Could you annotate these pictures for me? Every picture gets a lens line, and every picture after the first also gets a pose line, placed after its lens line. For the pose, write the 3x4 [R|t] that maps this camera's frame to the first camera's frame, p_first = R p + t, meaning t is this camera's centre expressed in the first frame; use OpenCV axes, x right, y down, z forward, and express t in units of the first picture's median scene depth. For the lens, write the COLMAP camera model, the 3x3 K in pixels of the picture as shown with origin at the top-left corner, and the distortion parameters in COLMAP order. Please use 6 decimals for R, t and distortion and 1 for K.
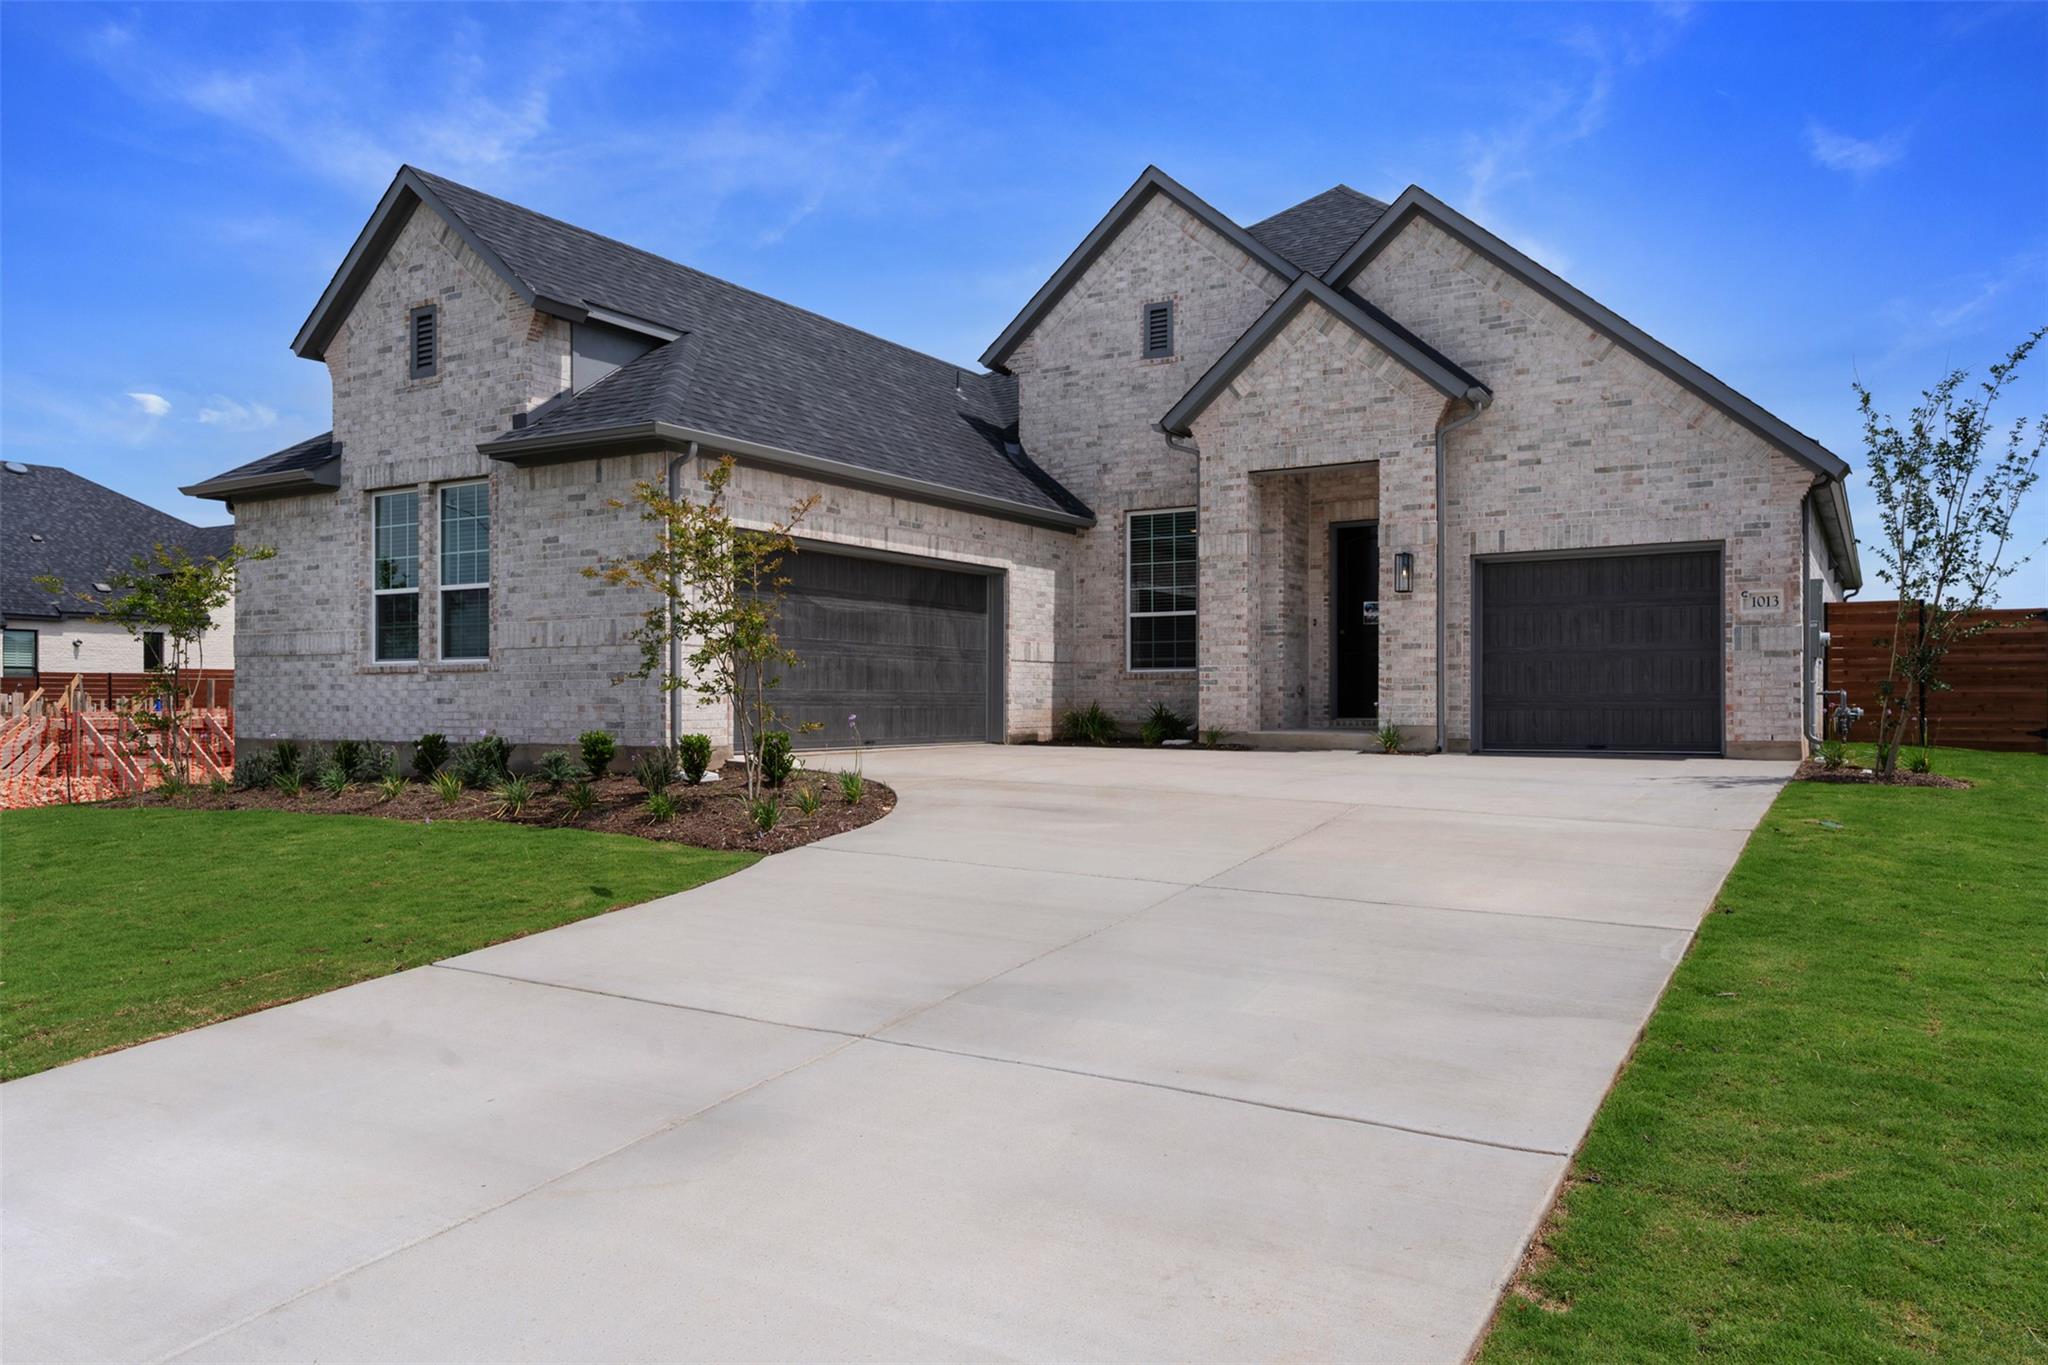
lens RADIAL K [[1390.4, 0, 1024.6], [0, 1390.4, 688.4], [0, 0, 1]] dist [0.000711, 0.000279]
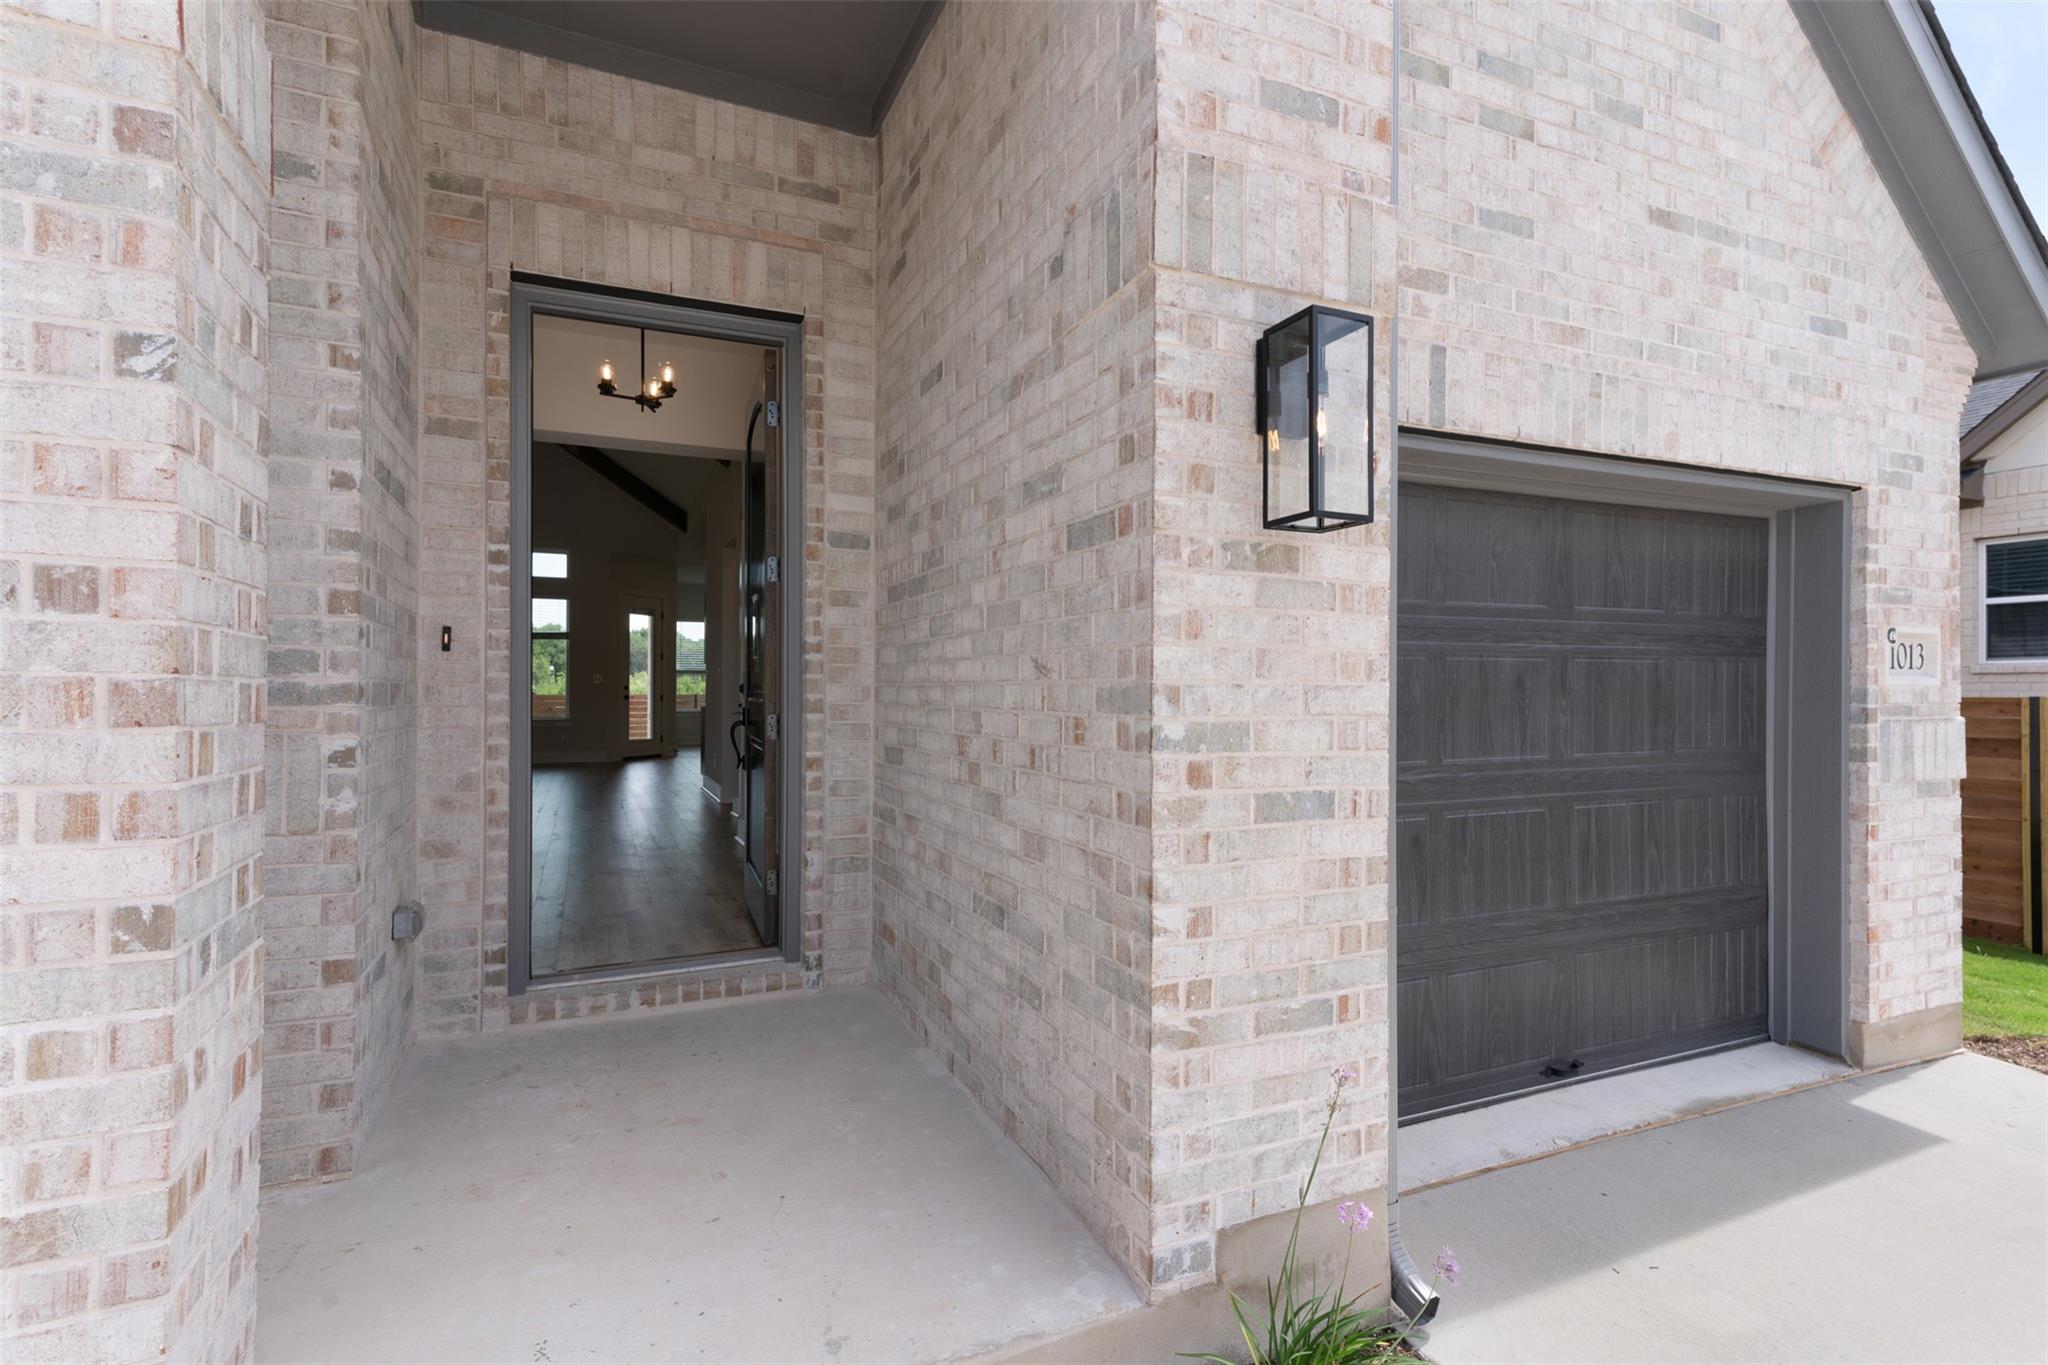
lens RADIAL K [[988.2, 0, 1035.3], [0, 988.2, 688.5], [0, 0, 1]] dist [0.015777, 0.000166]
pose [[0.577116, 0.003315, 0.816656, 0.141914], [-0.009962, 0.999946, 0.002981, -0.047274], [-0.816602, -0.009856, 0.577117, 0.949805]]
